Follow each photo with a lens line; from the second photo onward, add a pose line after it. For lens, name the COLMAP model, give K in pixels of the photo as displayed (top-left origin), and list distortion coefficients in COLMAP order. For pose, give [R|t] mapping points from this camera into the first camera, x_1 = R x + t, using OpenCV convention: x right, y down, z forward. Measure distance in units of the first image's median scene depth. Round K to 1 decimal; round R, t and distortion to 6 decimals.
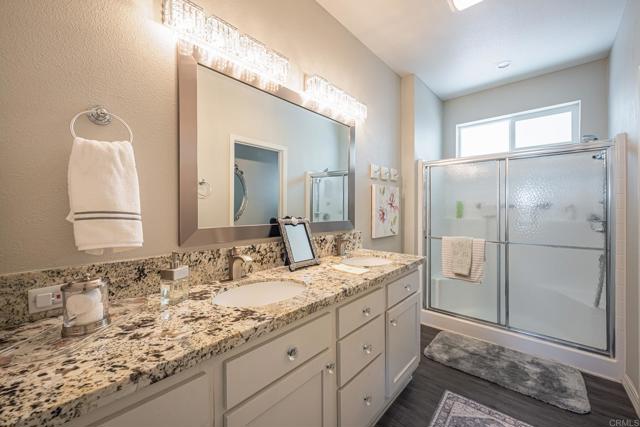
lens RADIAL K [[254.3, 0, 320.0], [0, 254.3, 213.5], [0, 0, 1]] dist [0.000084, -0.000123]
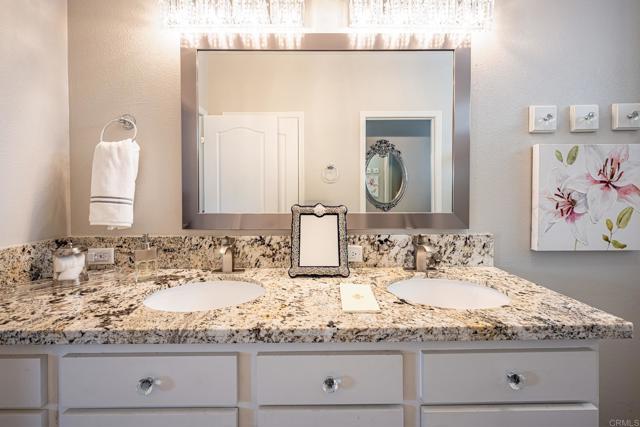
lens RADIAL K [[256.5, 0, 320.8], [0, 256.5, 209.4], [0, 0, 1]] dist [-0.002345, 0.000365]
pose [[0.671441, 0.041515, -0.739895, 0.457772], [-0.009667, 0.998835, 0.047271, -0.008765], [0.740995, -0.024587, 0.671060, 0.511102]]
